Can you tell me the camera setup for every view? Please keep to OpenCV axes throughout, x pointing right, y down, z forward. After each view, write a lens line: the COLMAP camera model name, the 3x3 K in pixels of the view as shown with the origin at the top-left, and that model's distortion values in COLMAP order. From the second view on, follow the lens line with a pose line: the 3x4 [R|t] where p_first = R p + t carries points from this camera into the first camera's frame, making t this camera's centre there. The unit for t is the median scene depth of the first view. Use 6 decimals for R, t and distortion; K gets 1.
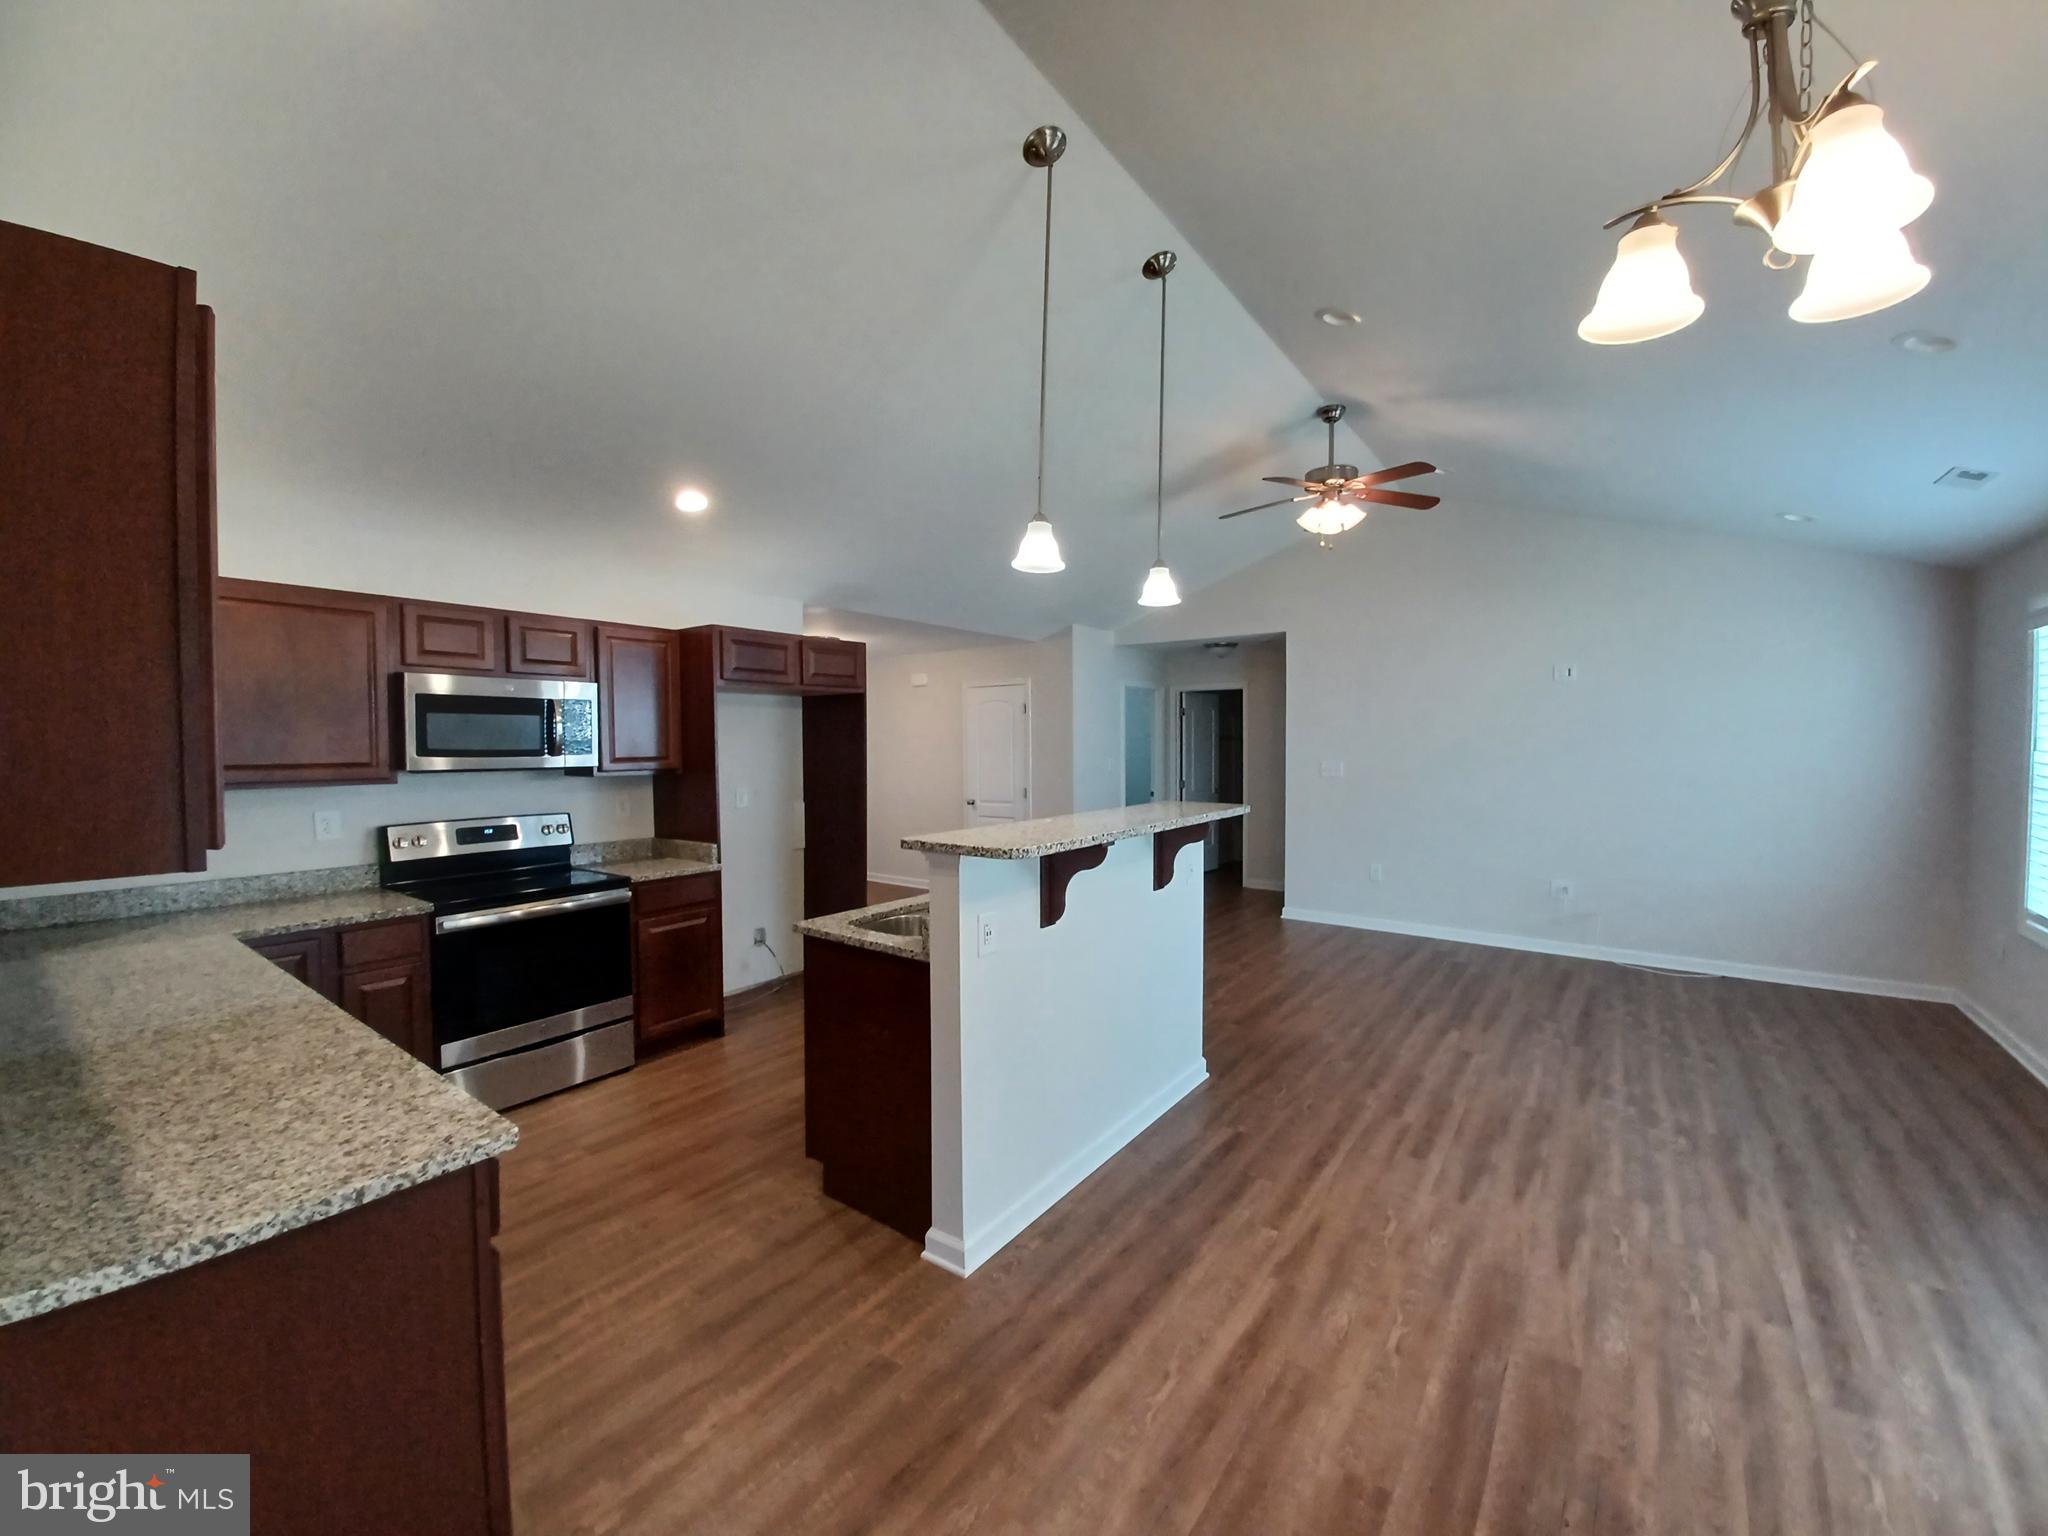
lens RADIAL K [[820.0, 0, 1032.1], [0, 820.0, 763.5], [0, 0, 1]] dist [0.000509, -0.014327]
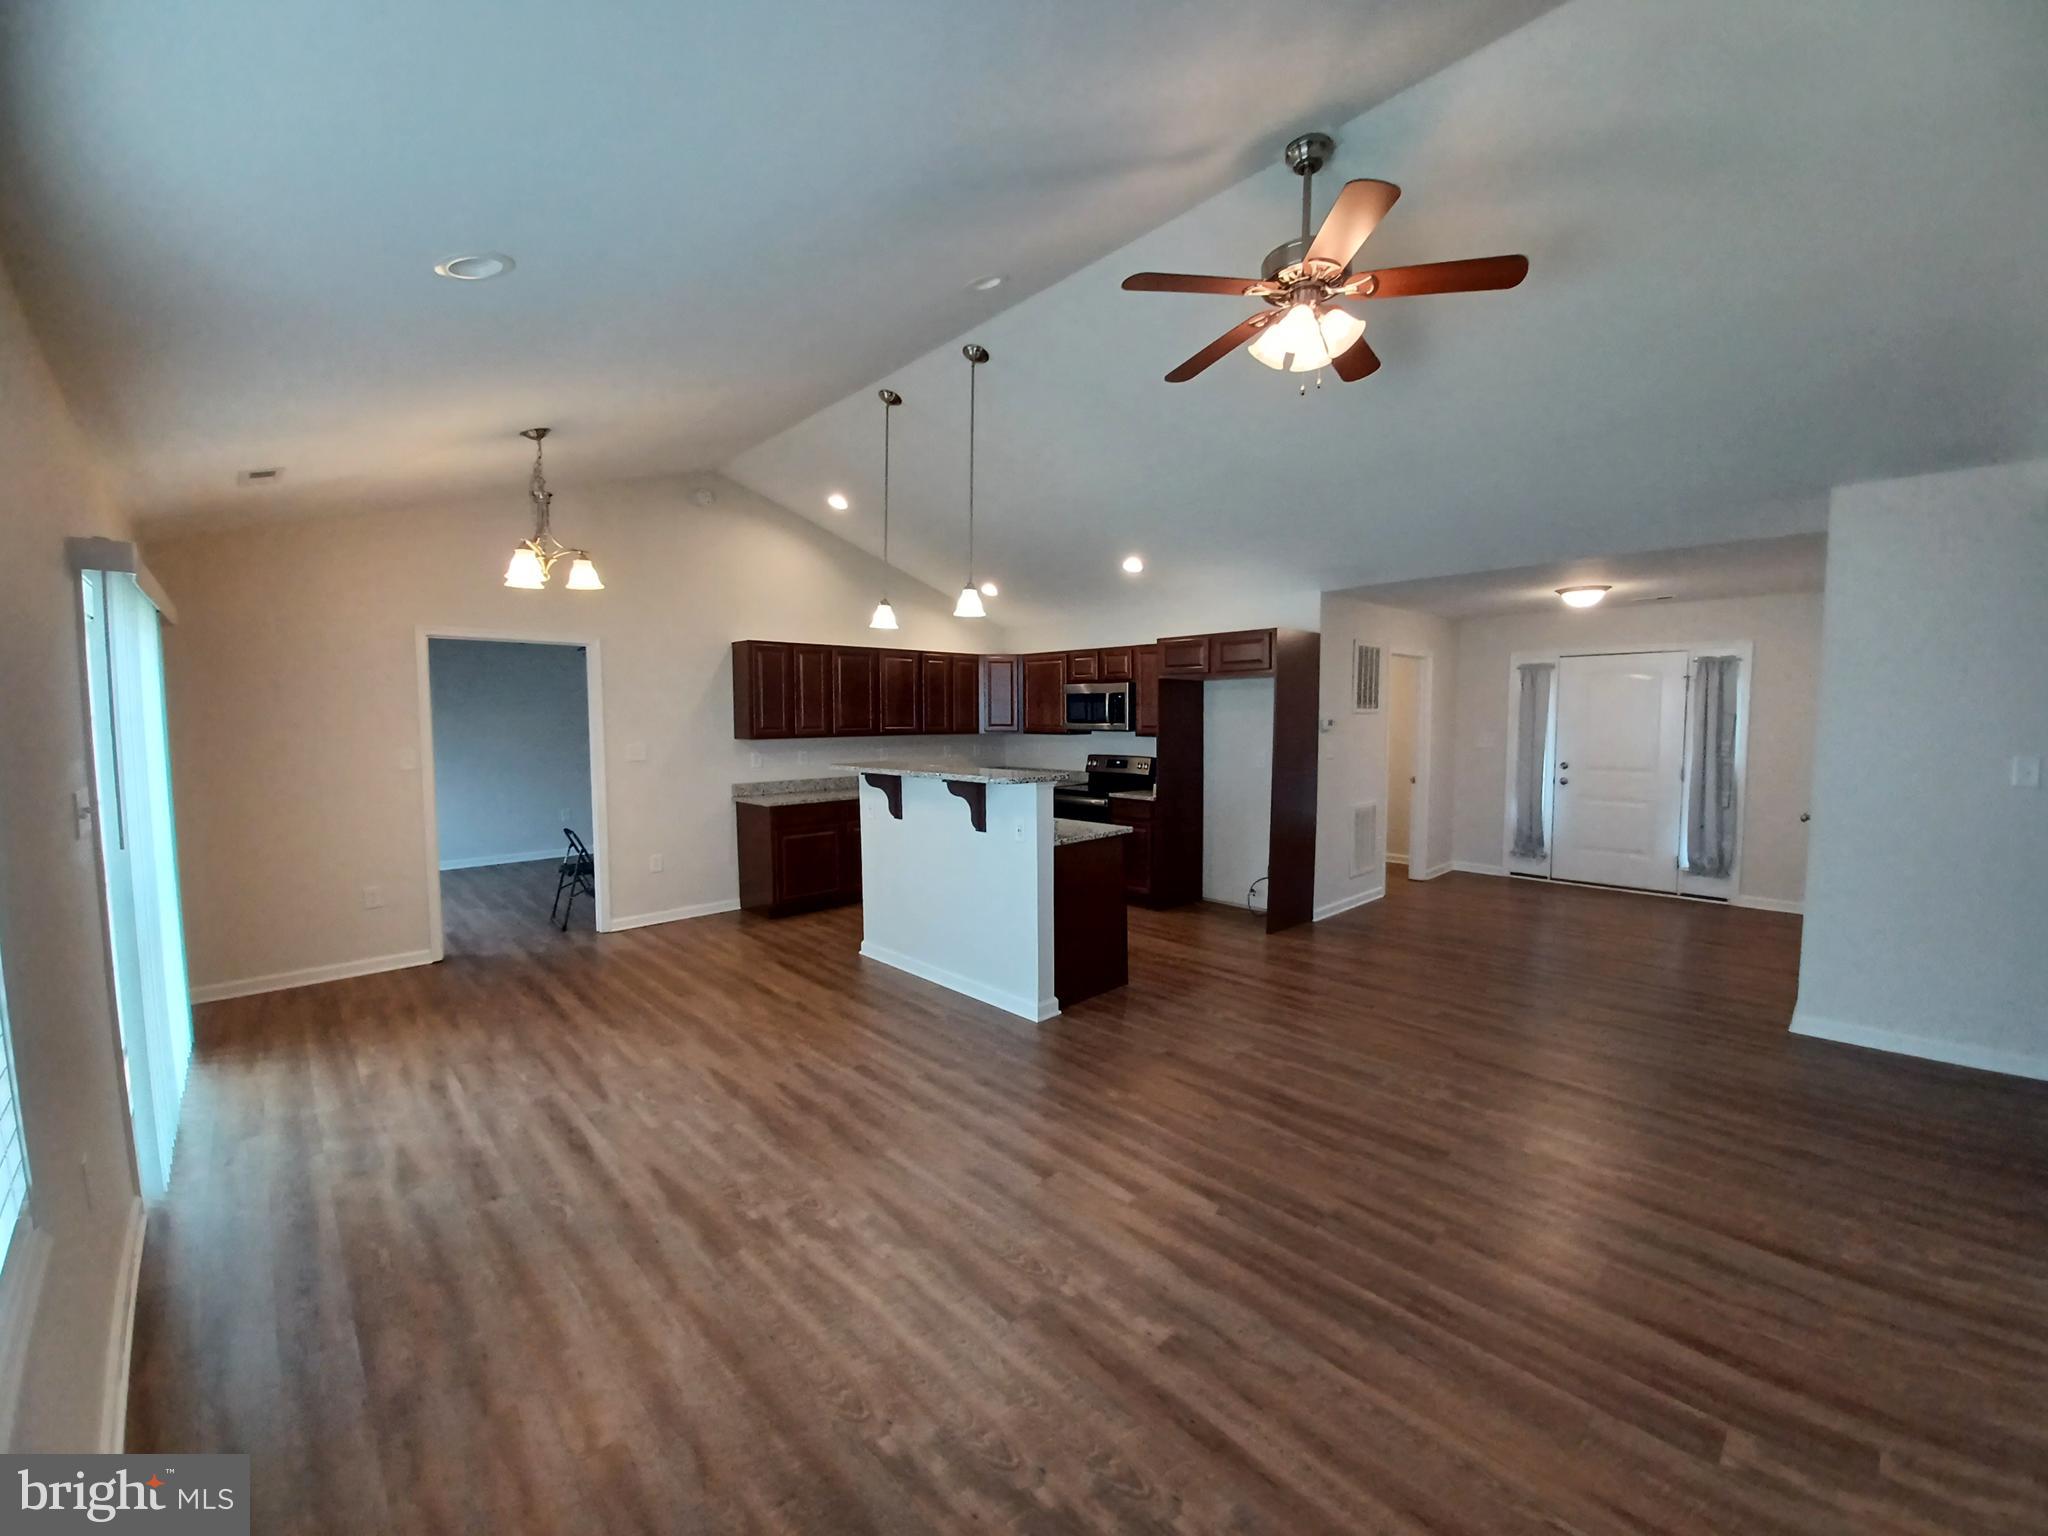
lens RADIAL K [[817.9, 0, 1034.5], [0, 817.9, 769.3], [0, 0, 1]] dist [-0.000798, -0.013971]
pose [[-0.186543, 0.074789, -0.979596, 1.797539], [-0.023654, 0.996467, 0.080581, -0.072395], [0.982162, 0.038203, -0.184115, 1.666297]]
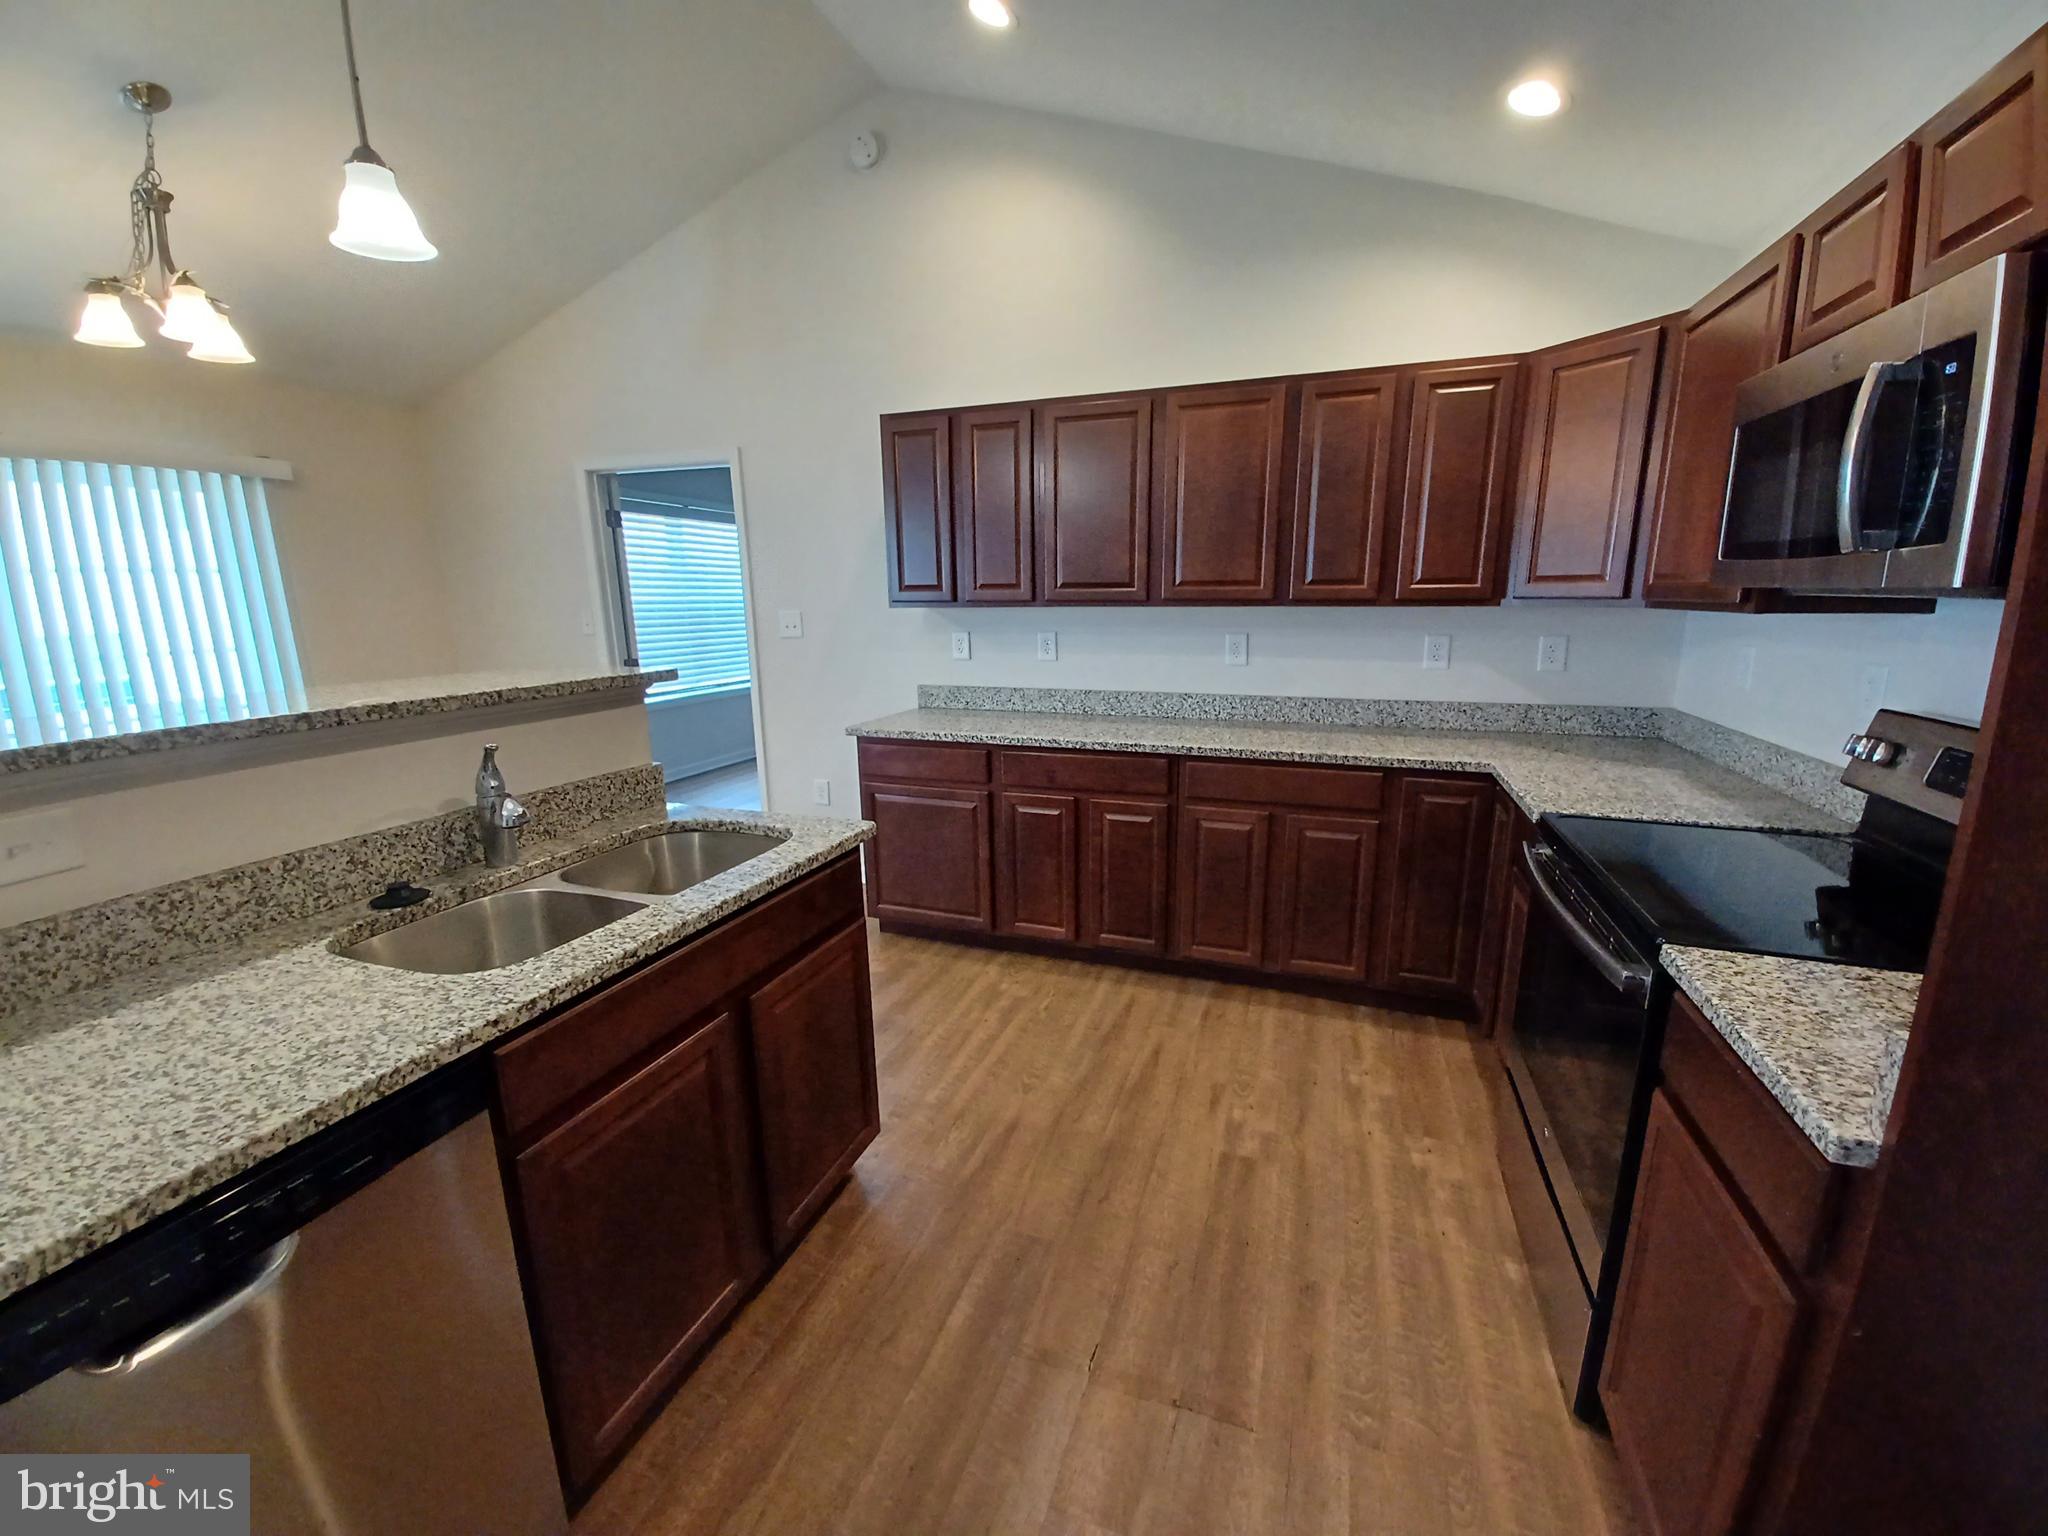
lens RADIAL K [[822.2, 0, 1032.8], [0, 822.2, 774.4], [0, 0, 1]] dist [0.011797, -0.000303]
pose [[-0.959036, 0.075740, -0.272972, -0.242566], [0.006940, 0.969588, 0.244644, -0.011202], [0.283200, 0.232728, -0.930395, 1.746846]]
